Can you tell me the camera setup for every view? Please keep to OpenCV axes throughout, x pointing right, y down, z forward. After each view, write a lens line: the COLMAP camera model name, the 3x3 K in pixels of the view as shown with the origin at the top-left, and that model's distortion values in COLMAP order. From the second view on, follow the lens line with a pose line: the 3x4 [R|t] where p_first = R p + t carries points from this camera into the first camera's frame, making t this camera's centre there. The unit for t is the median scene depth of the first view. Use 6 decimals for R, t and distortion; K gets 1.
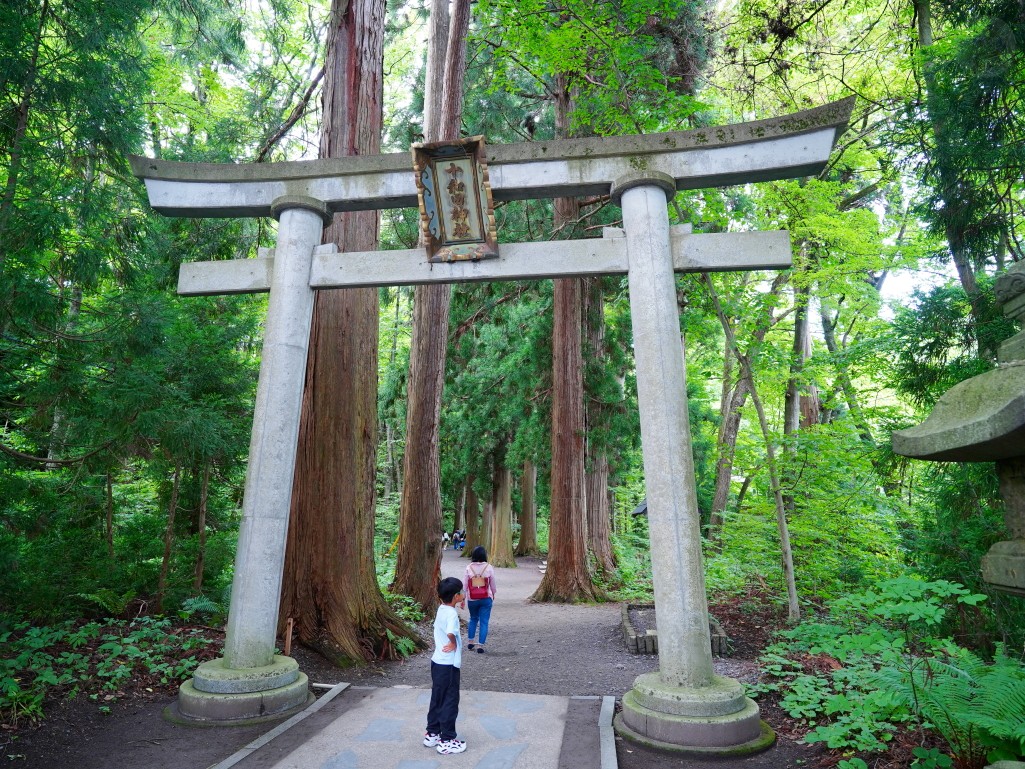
lens RADIAL K [[618.6, 0, 510.0], [0, 618.6, 382.5], [0, 0, 1]] dist [-0.019708, 0.003762]
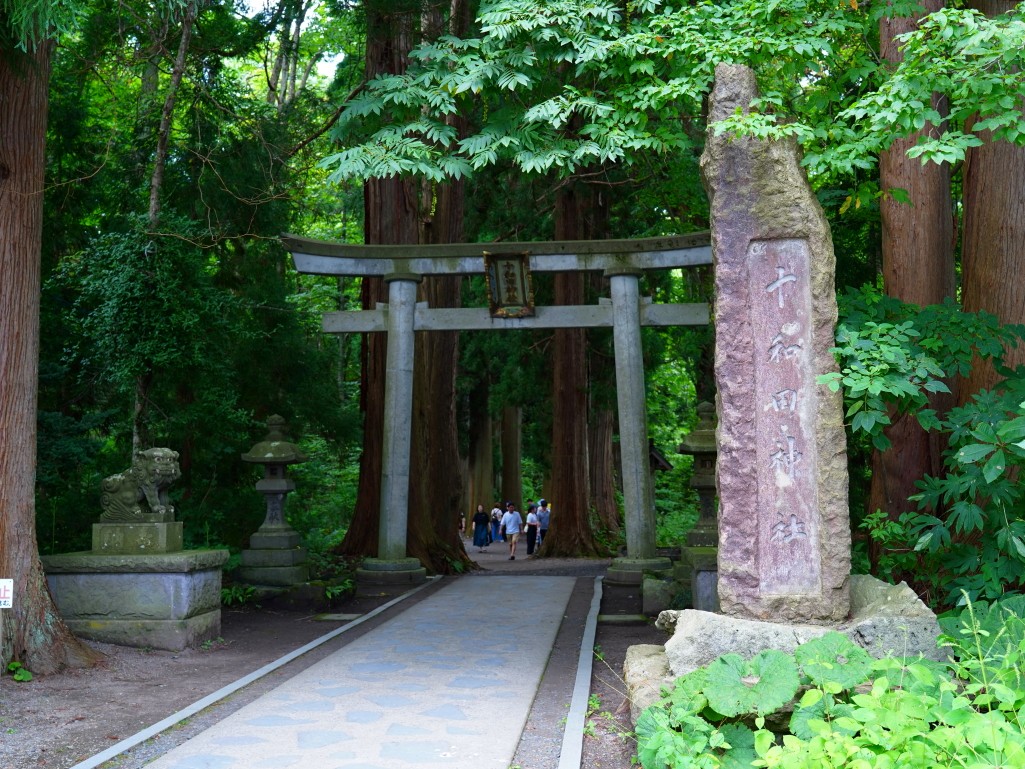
lens RADIAL K [[1016.9, 0, 512.9], [0, 1016.9, 384.9], [0, 0, 1]] dist [0.012994, 0.000000]
pose [[0.998916, -0.009406, 0.045581, -0.199430], [0.003736, 0.992412, 0.122904, -0.350951], [-0.046391, -0.122601, 0.991371, -1.669479]]
